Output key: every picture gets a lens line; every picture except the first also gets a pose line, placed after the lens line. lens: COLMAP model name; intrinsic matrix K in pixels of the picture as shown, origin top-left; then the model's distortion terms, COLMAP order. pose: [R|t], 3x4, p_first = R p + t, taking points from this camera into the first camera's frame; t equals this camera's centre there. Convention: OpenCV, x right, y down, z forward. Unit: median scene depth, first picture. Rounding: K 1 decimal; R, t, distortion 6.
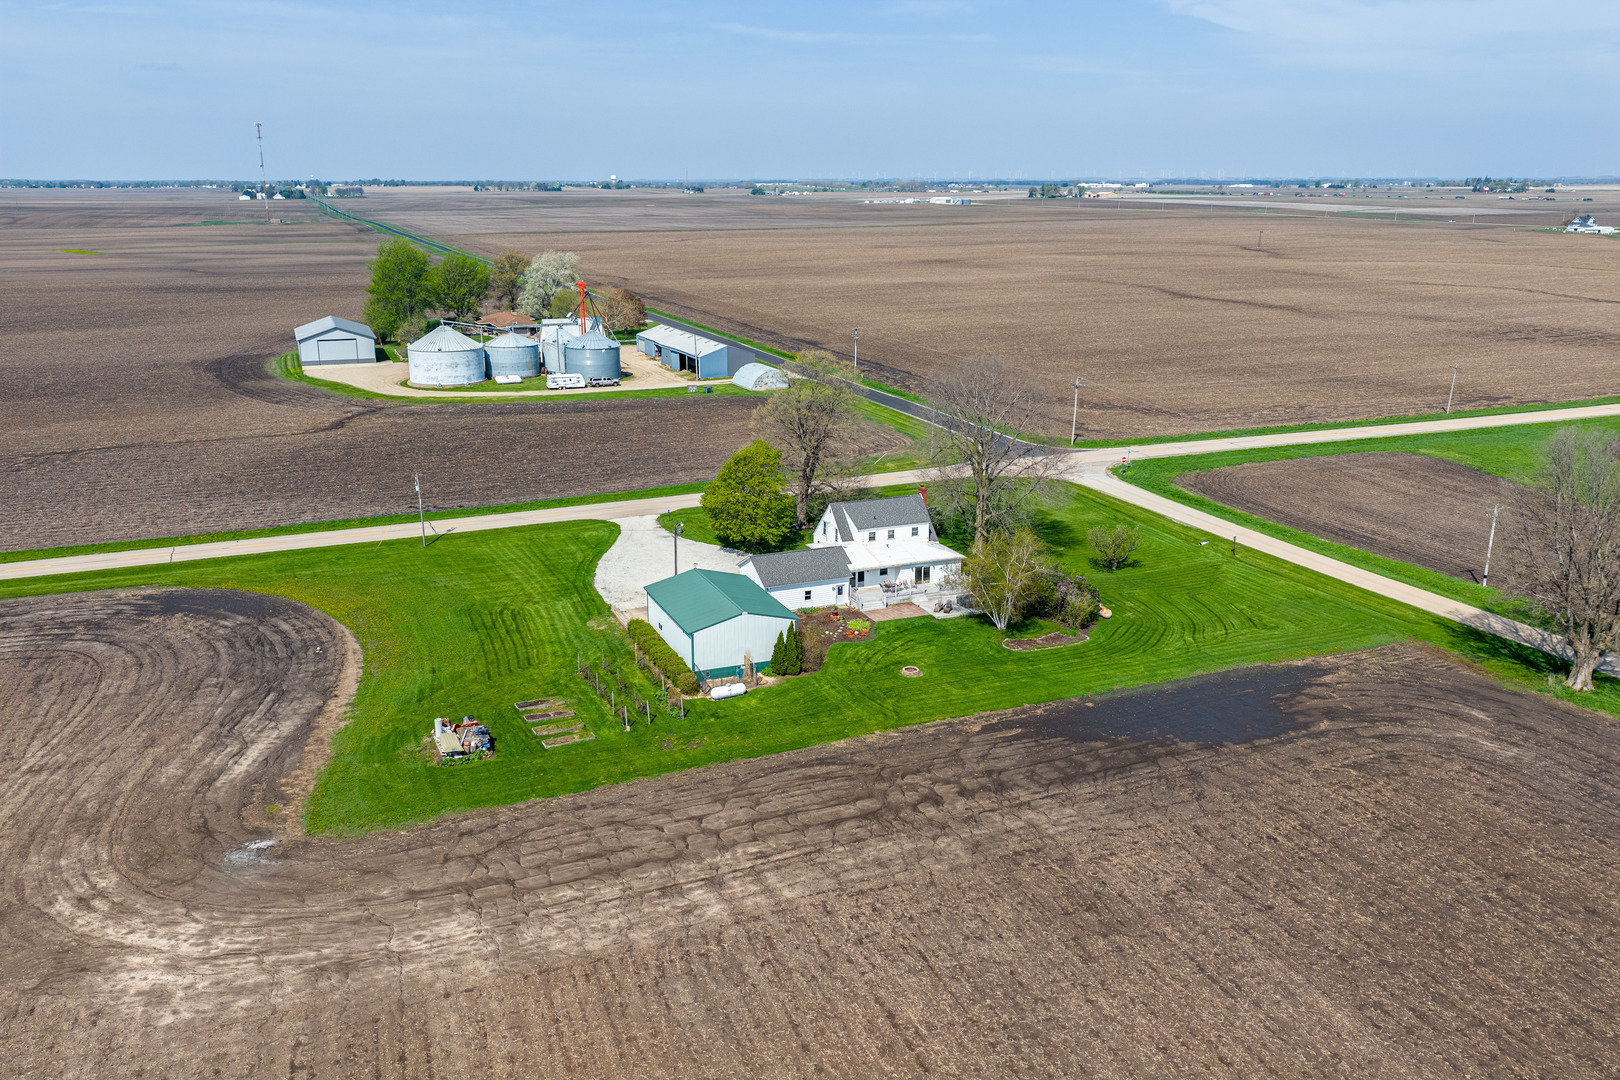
lens RADIAL K [[1316.5, 0, 810.0], [0, 1316.5, 540.0], [0, 0, 1]] dist [0.061608, -0.080605]
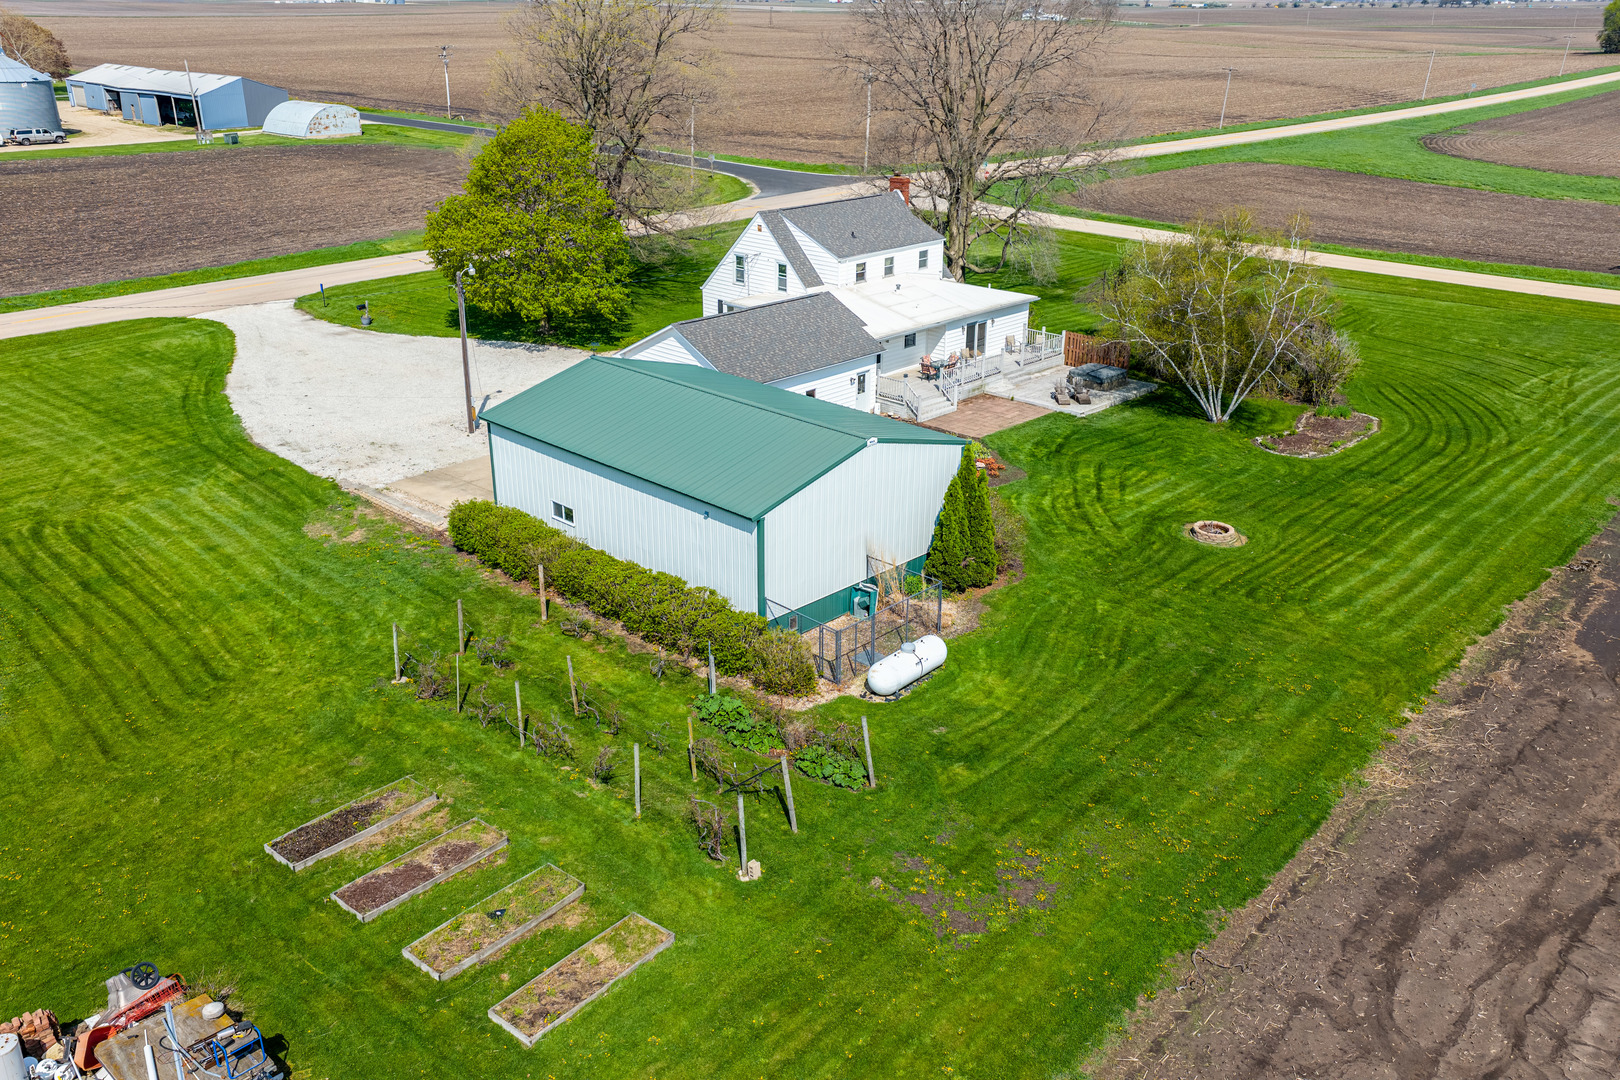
lens RADIAL K [[1316.5, 0, 810.0], [0, 1316.5, 540.0], [0, 0, 1]] dist [0.061608, -0.080605]
pose [[0.917141, -0.146978, 0.370473, -0.177726], [0.100506, 0.984769, 0.141874, 0.025485], [-0.385682, -0.092884, 0.917944, 0.586026]]
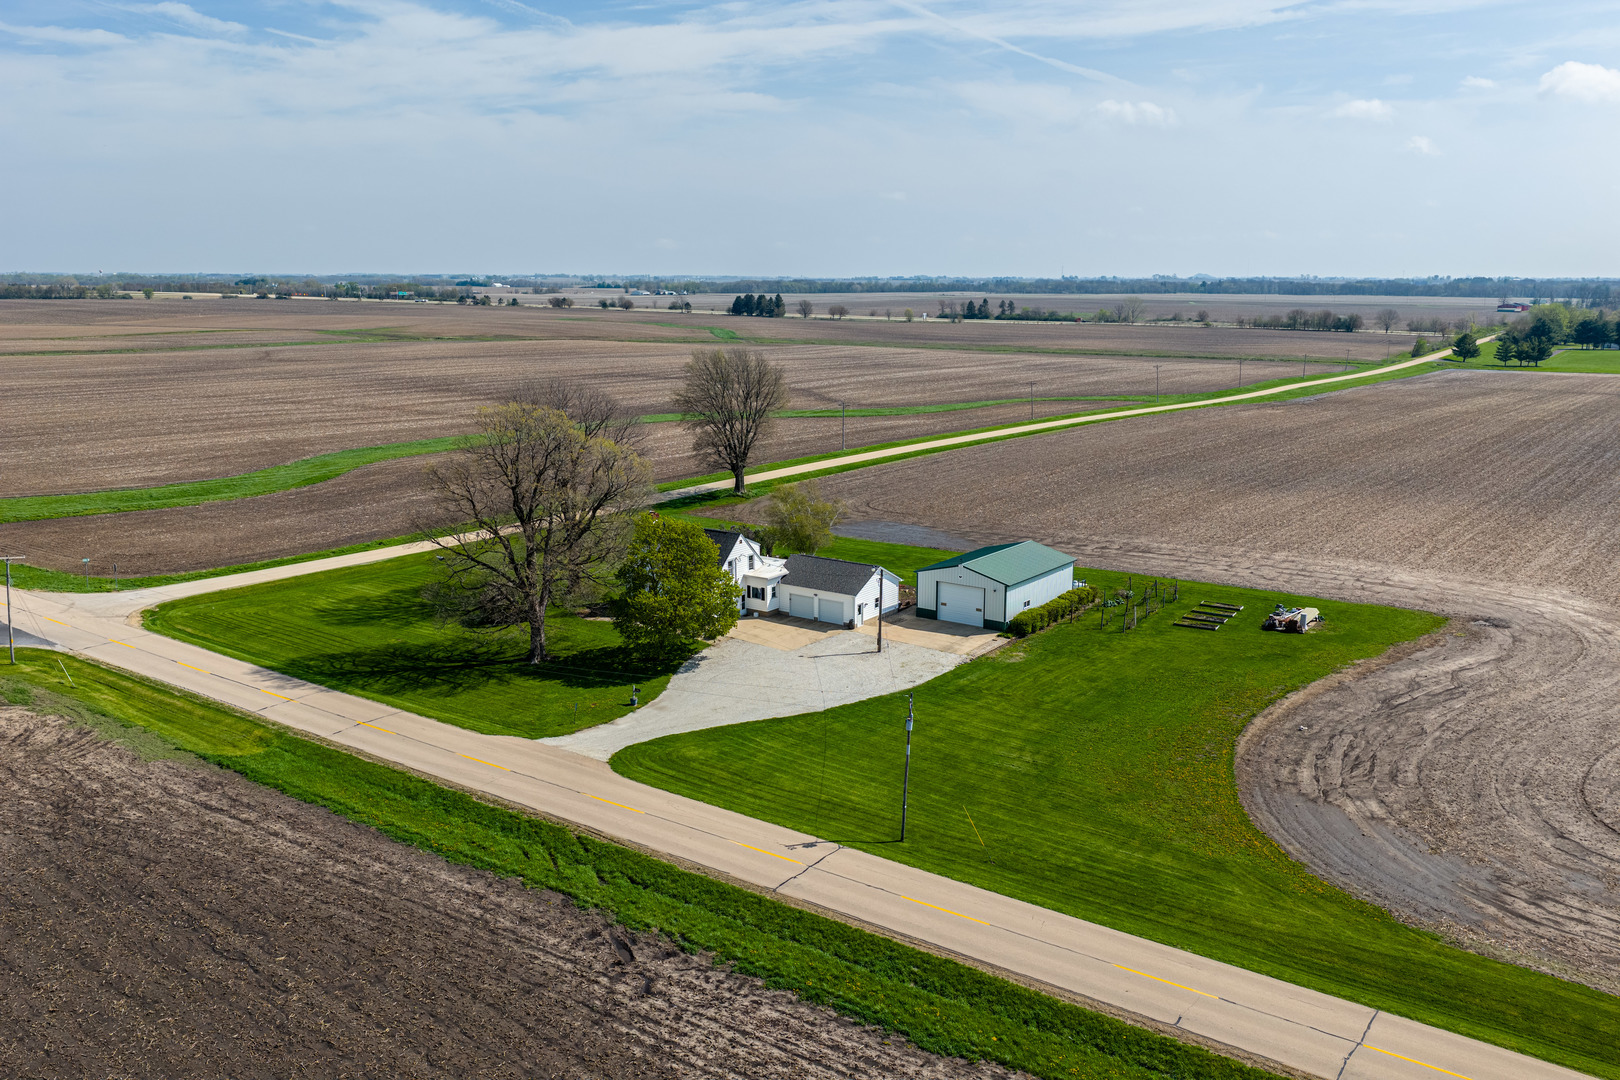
lens RADIAL K [[1316.5, 0, 810.0], [0, 1316.5, 540.0], [0, 0, 1]] dist [0.061608, -0.080605]
pose [[-0.525402, -0.163727, 0.834953, -0.815601], [0.222348, 0.920792, 0.320474, -0.323261], [-0.821288, 0.354028, -0.447382, 1.476888]]
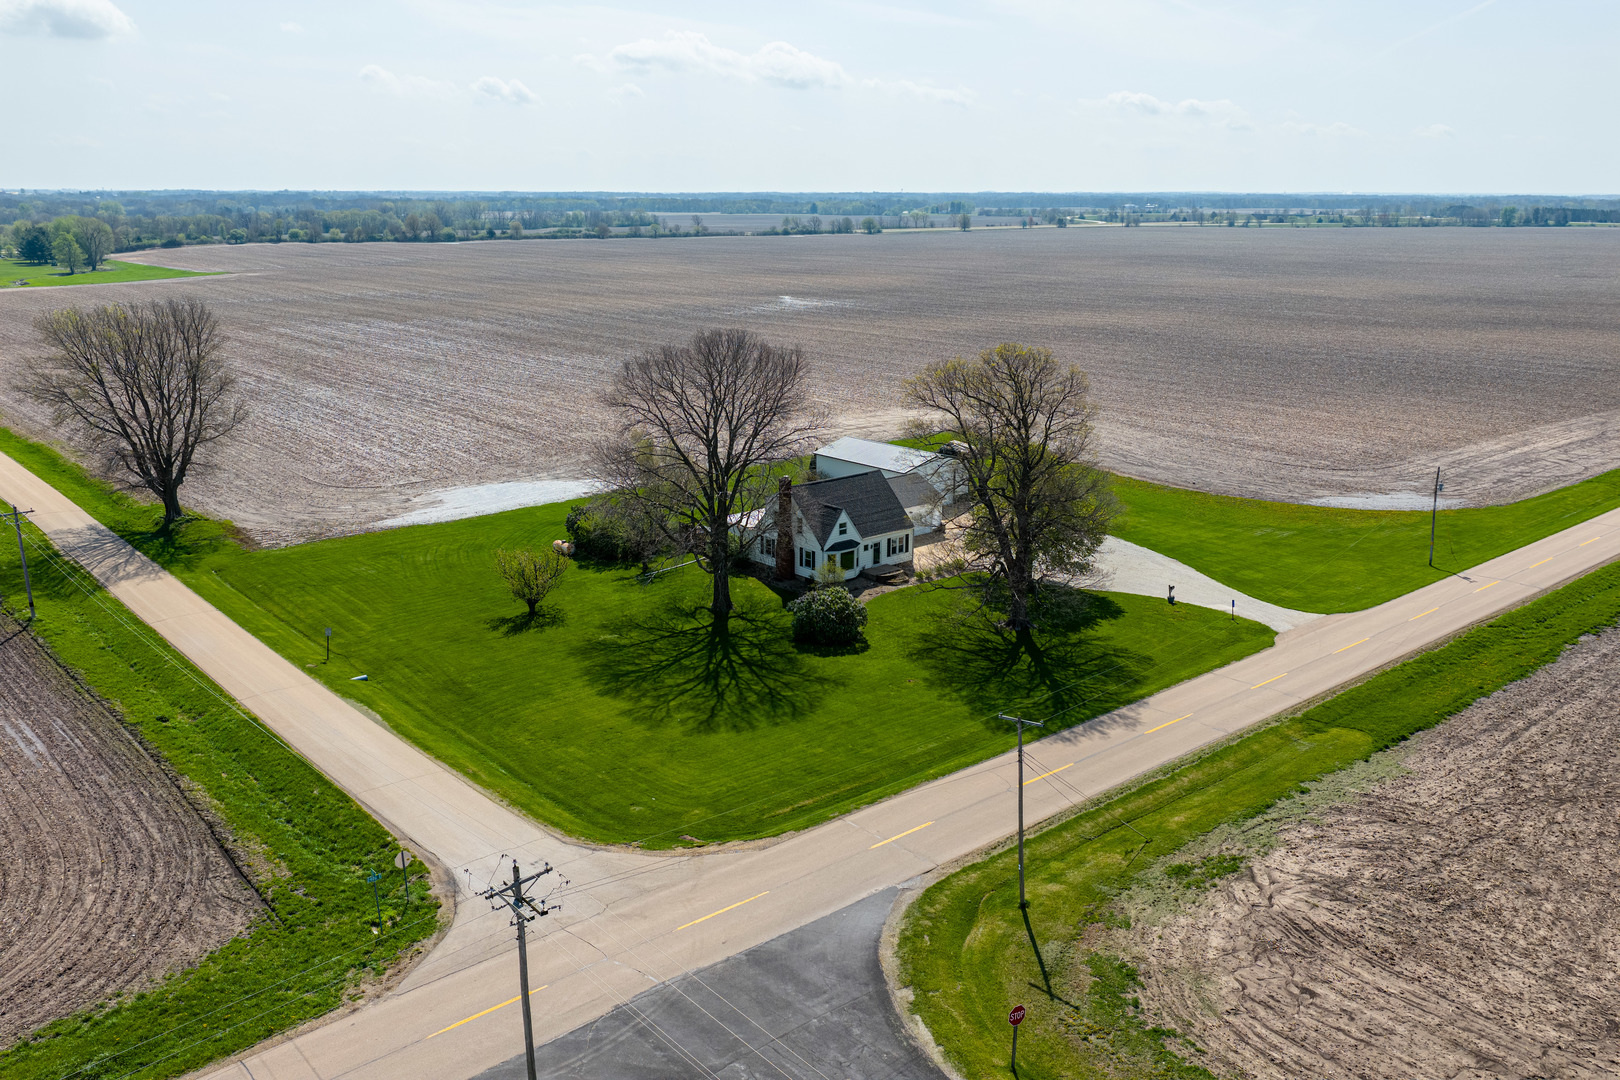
lens RADIAL K [[1316.5, 0, 810.0], [0, 1316.5, 540.0], [0, 0, 1]] dist [0.061608, -0.080605]
pose [[-0.945293, 0.082631, -0.315585, 0.353673], [-0.086960, 0.868560, 0.487895, -0.429563], [0.314420, 0.488646, -0.813858, 1.839335]]
